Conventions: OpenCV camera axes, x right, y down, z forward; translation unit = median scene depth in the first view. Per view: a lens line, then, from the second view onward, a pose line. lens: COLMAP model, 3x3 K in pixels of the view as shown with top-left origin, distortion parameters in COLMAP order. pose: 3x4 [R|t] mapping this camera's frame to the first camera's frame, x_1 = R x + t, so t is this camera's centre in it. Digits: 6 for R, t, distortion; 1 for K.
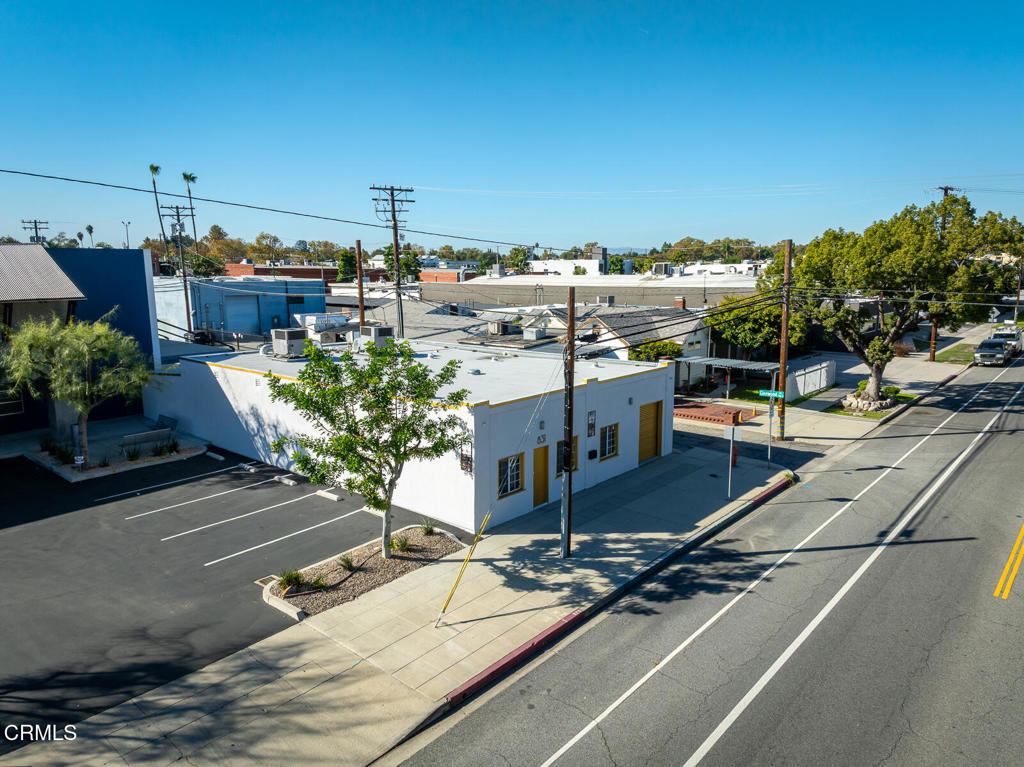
lens RADIAL K [[712.8, 0, 517.1], [0, 712.8, 385.2], [0, 0, 1]] dist [0.023173, -0.002739]
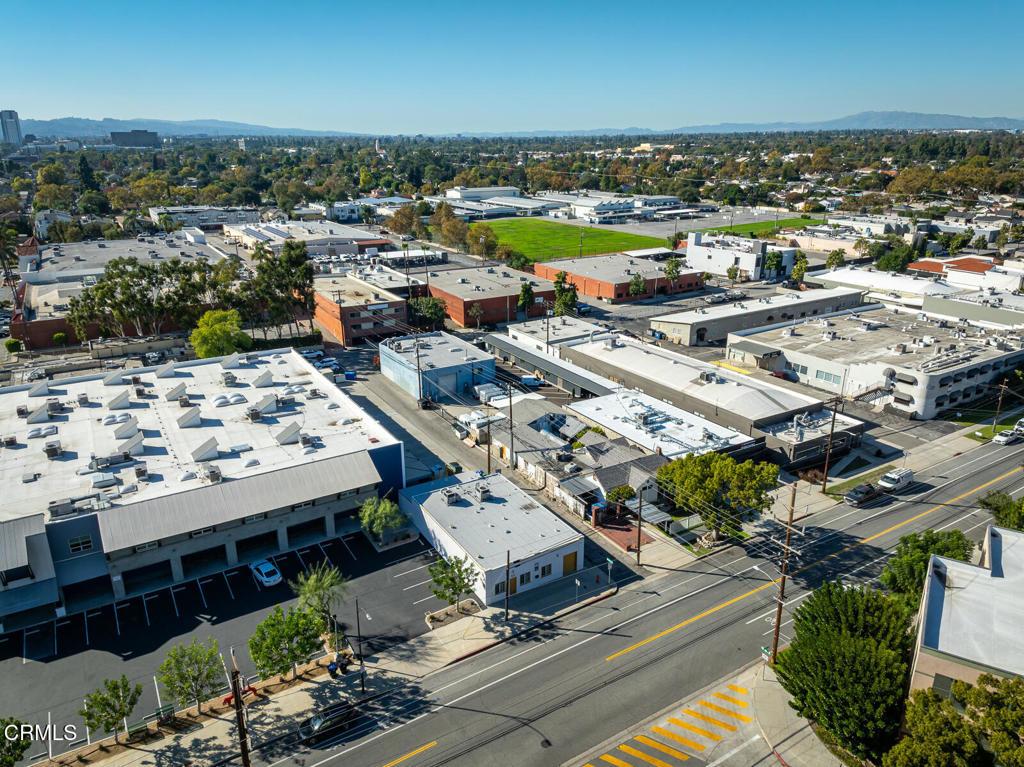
lens RADIAL K [[712.8, 0, 512.2], [0, 712.8, 380.3], [0, 0, 1]] dist [0.023173, -0.002739]
pose [[0.948191, 0.095621, -0.302968, 1.051639], [-0.043754, 0.983848, 0.173579, -1.538258], [0.314672, -0.151330, 0.937060, -2.117867]]
